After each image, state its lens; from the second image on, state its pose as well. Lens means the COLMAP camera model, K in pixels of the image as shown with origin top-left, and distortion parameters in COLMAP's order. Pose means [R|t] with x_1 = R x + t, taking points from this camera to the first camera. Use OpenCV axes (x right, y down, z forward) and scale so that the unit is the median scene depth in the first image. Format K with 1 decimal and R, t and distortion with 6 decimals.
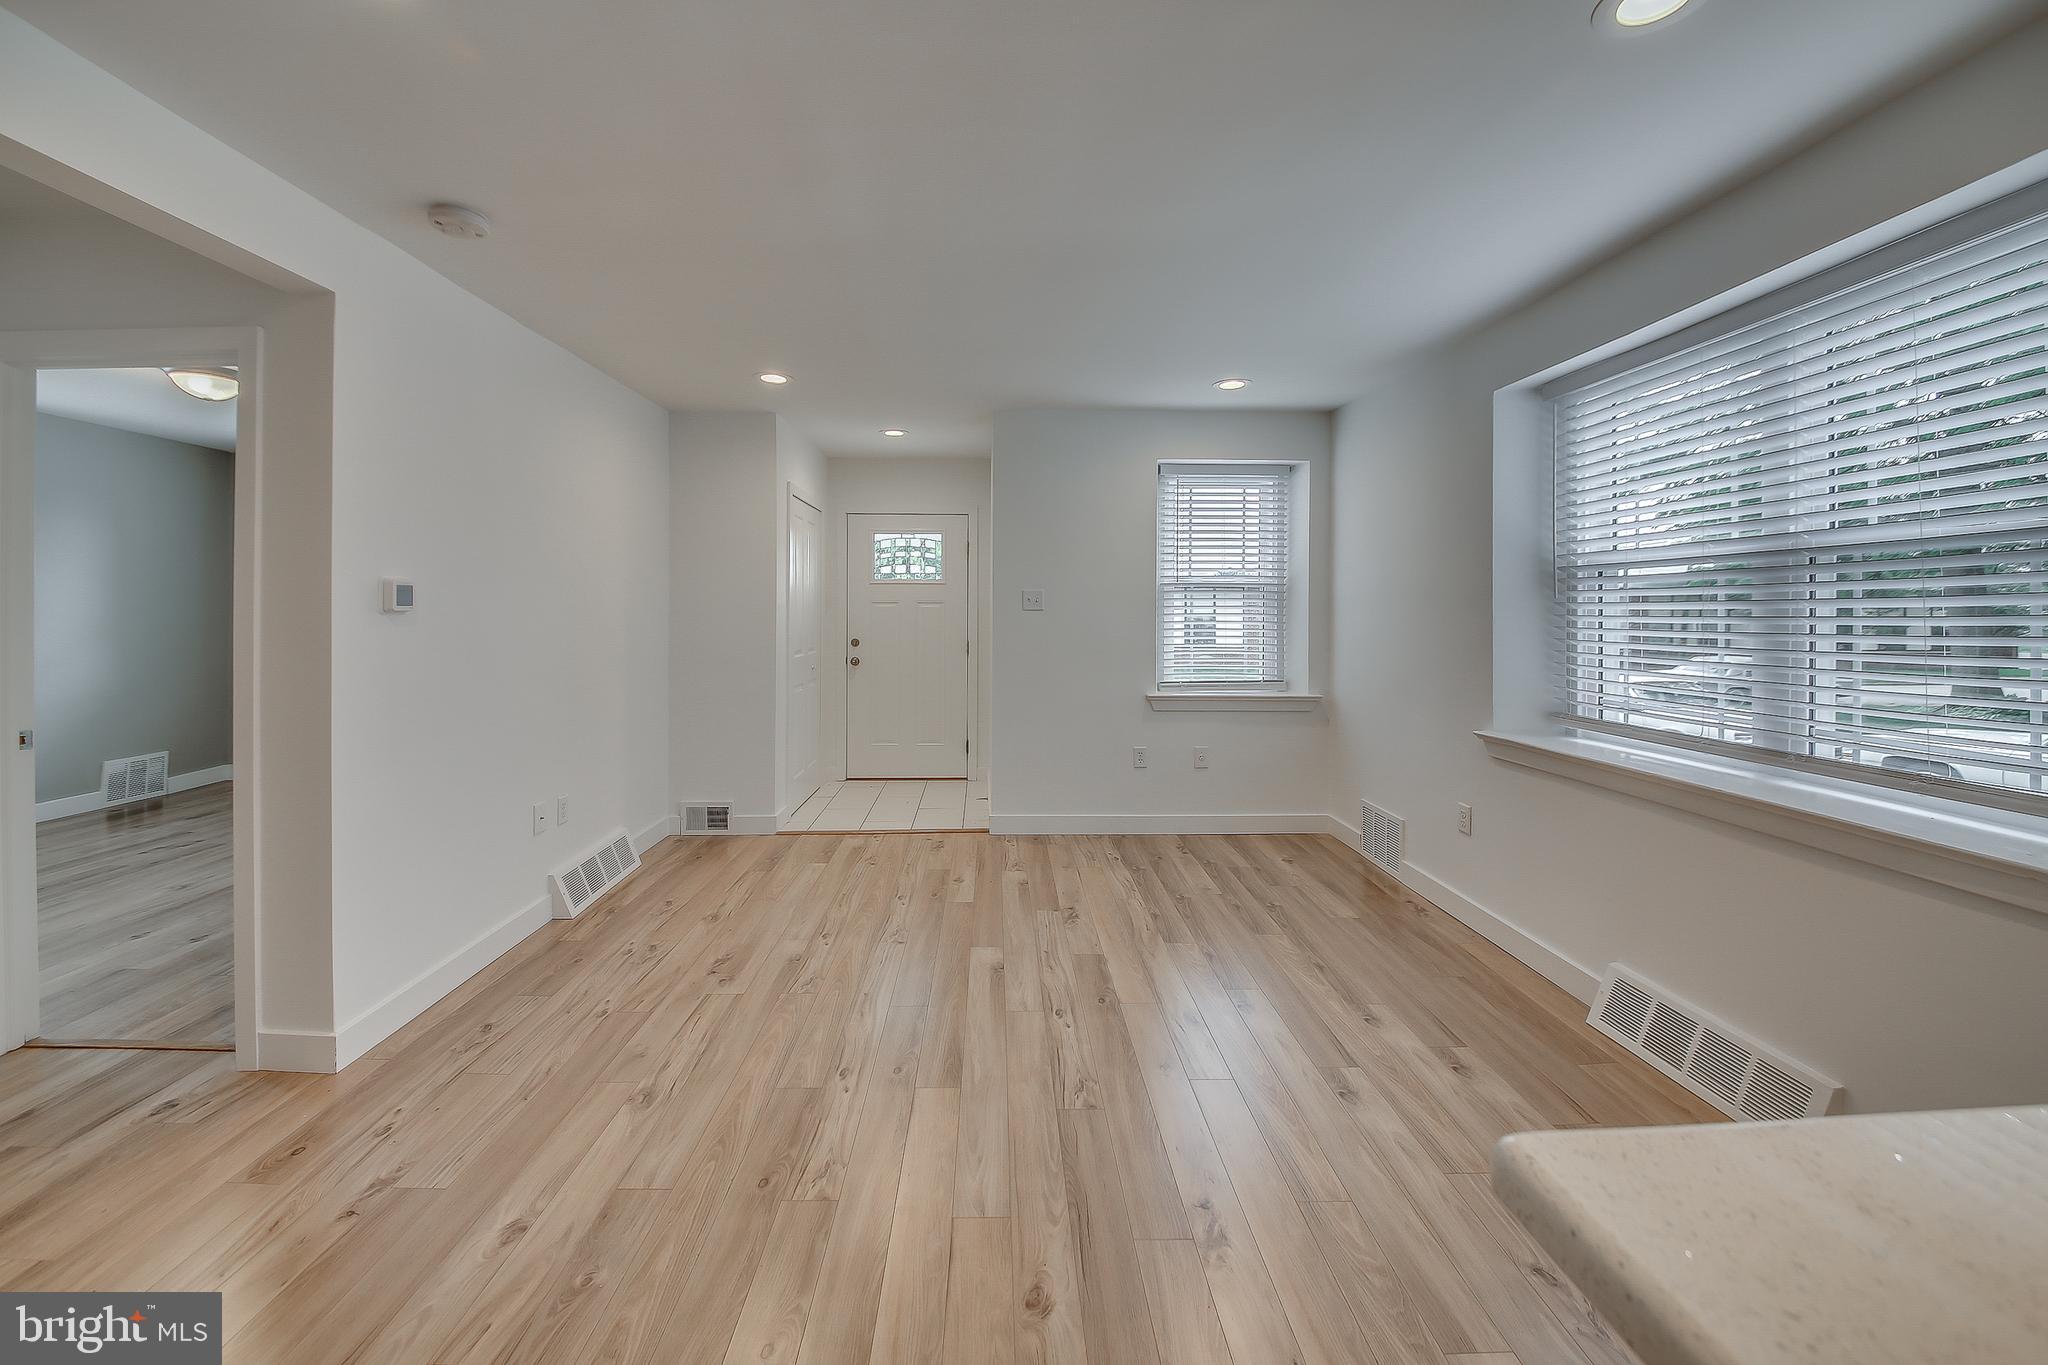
lens RADIAL K [[750.7, 0, 1013.4], [0, 750.7, 619.3], [0, 0, 1]] dist [0.023605, -0.018373]
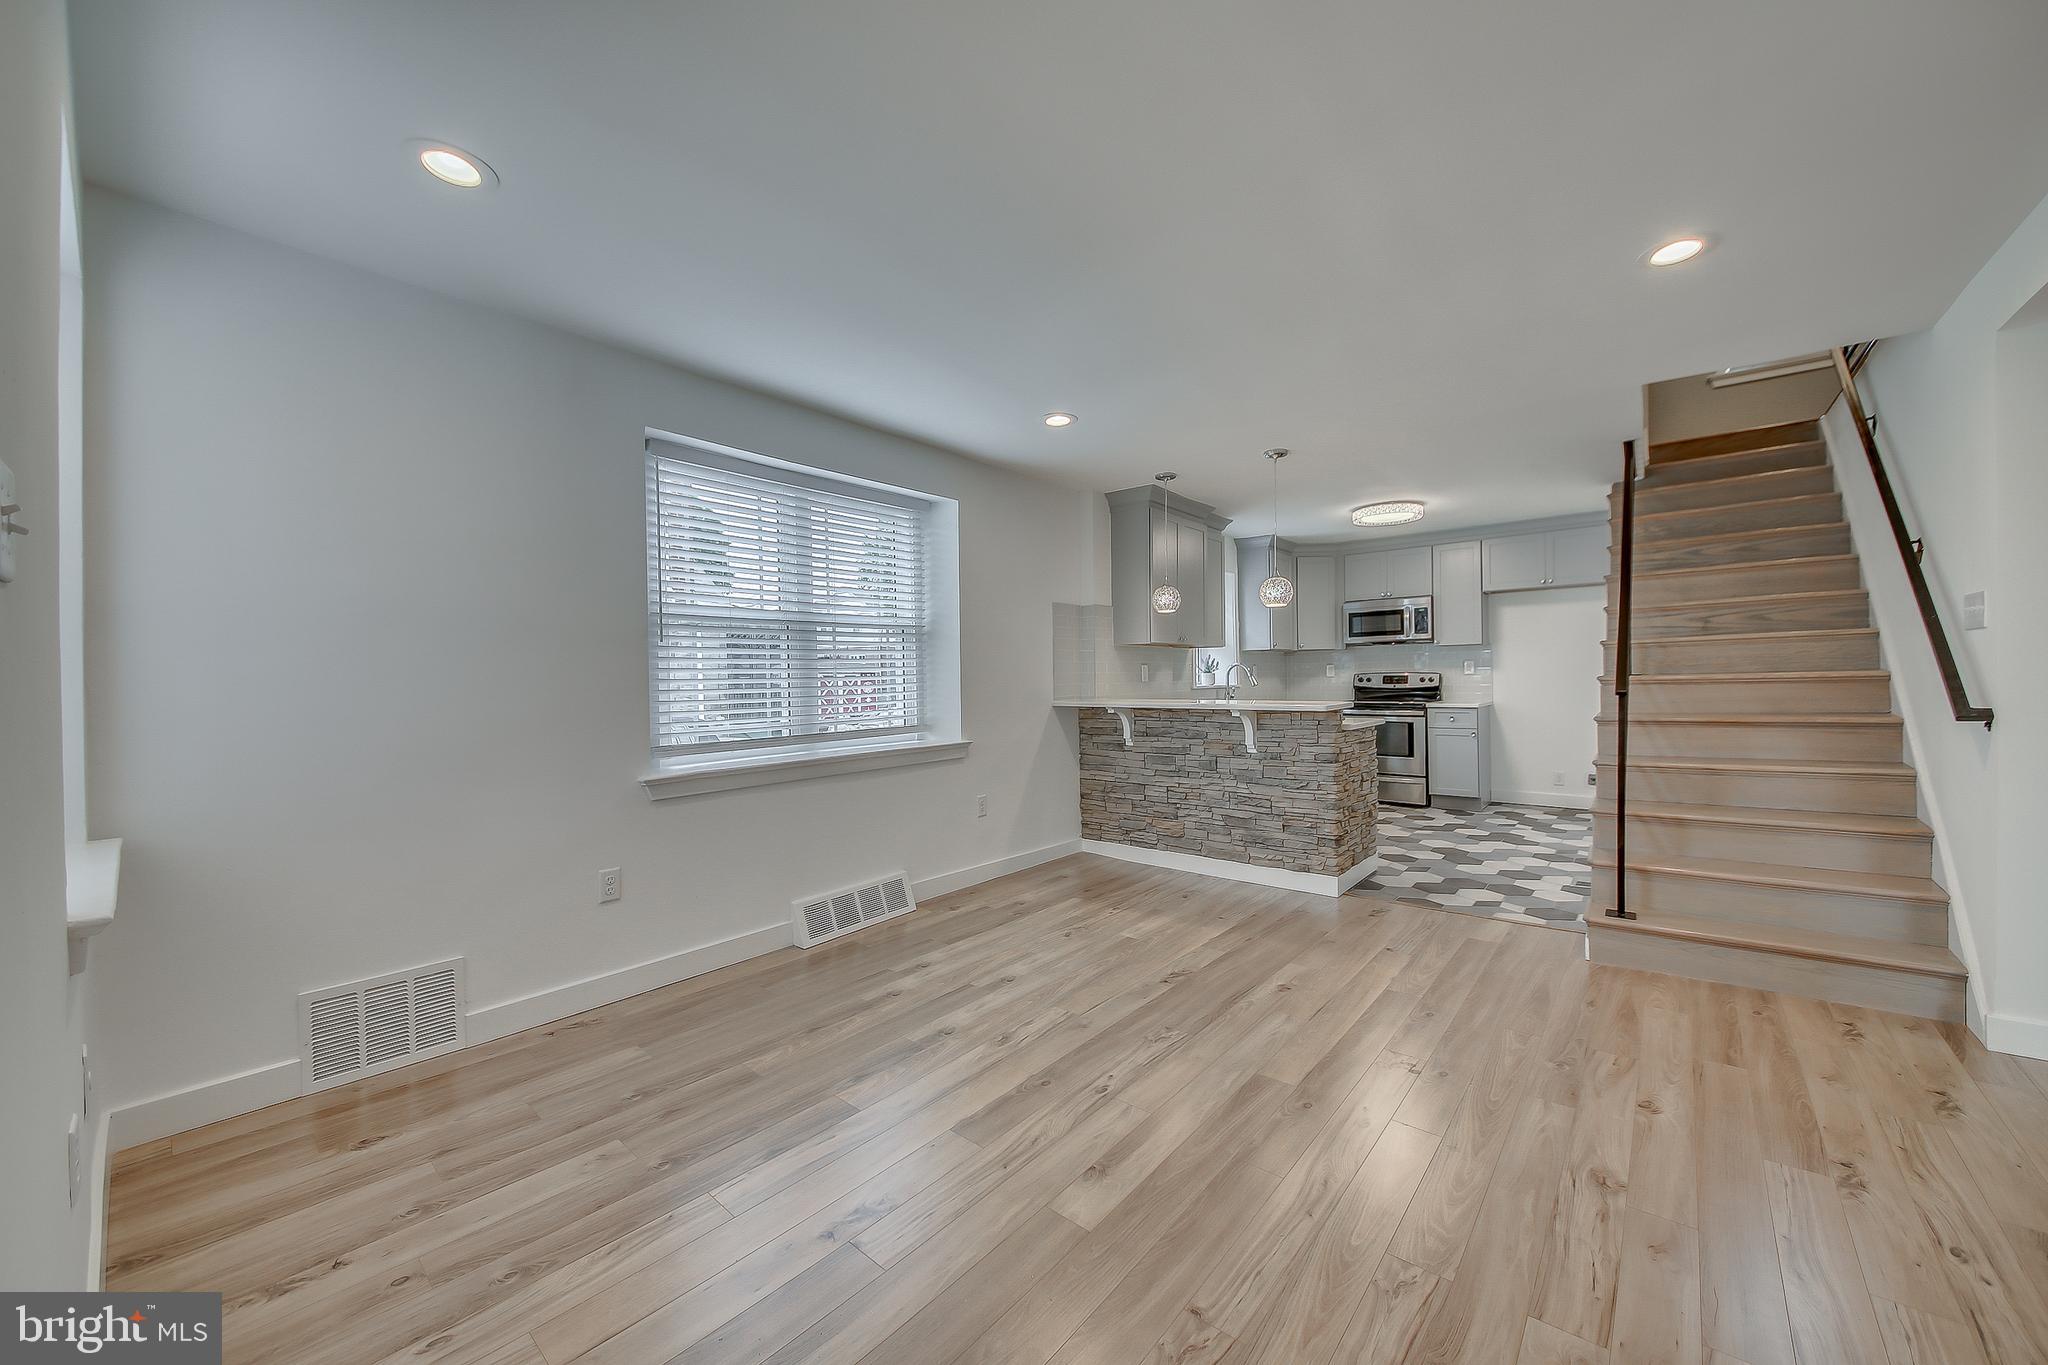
lens RADIAL K [[761.4, 0, 1028.5], [0, 761.4, 677.1], [0, 0, 1]] dist [0.001779, -0.005727]
pose [[-0.744051, 0.003099, 0.668116, -0.452184], [0.021187, 0.999596, 0.018958, 0.013929], [-0.667787, 0.028261, -0.743816, 1.622876]]
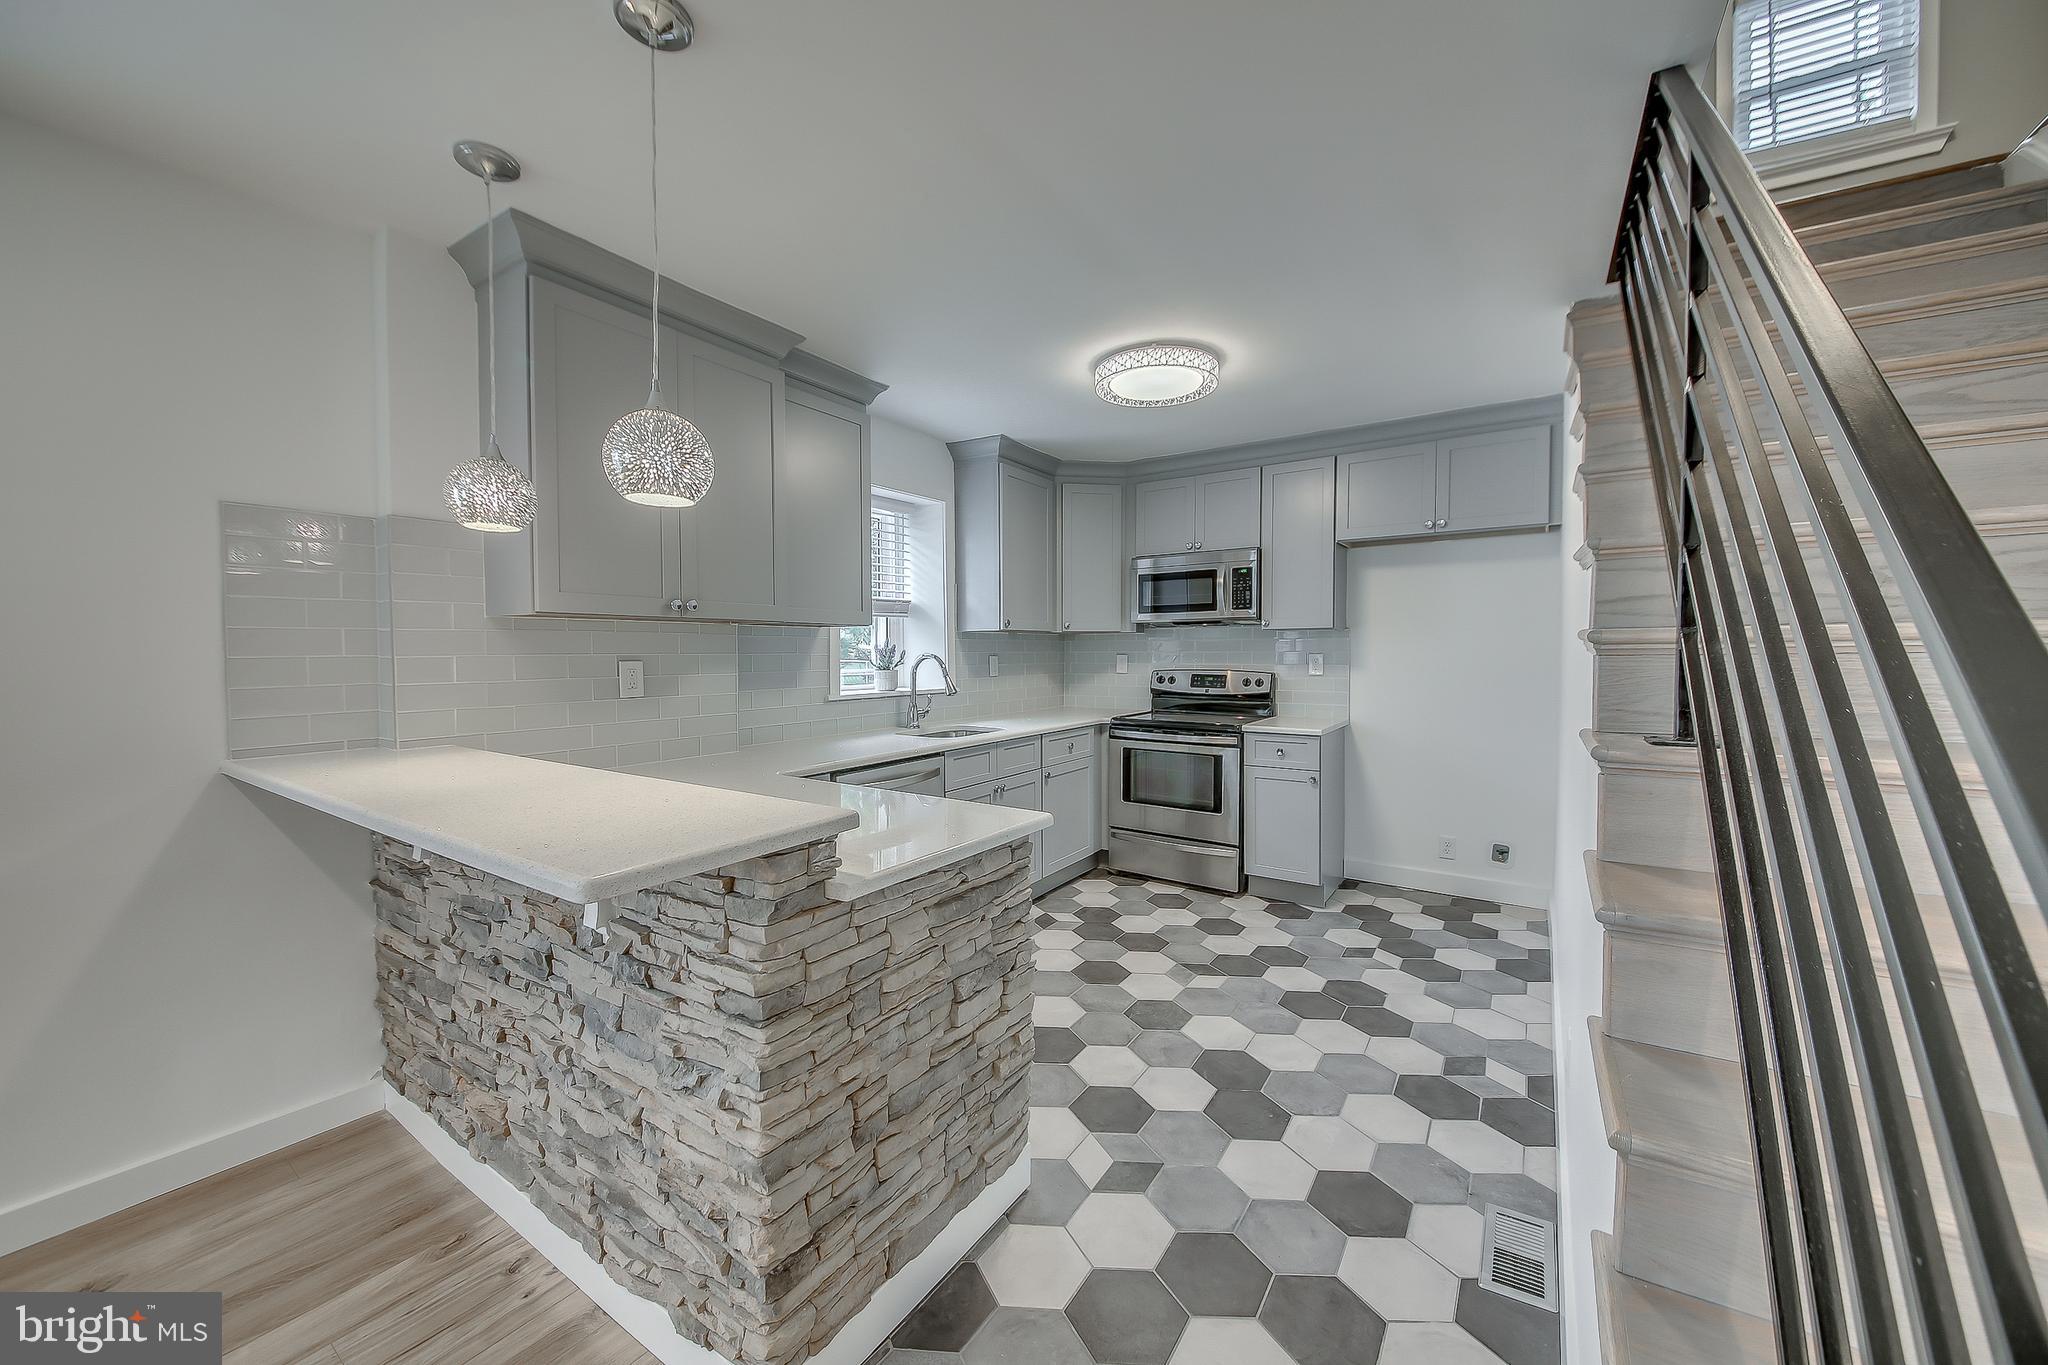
lens RADIAL K [[761.4, 0, 1028.5], [0, 761.4, 677.1], [0, 0, 1]] dist [0.001779, -0.005727]
pose [[-0.816685, -0.023926, 0.576587, -0.268768], [0.007815, 0.998590, 0.052505, -0.001678], [-0.577030, 0.047386, -0.815347, 0.322178]]
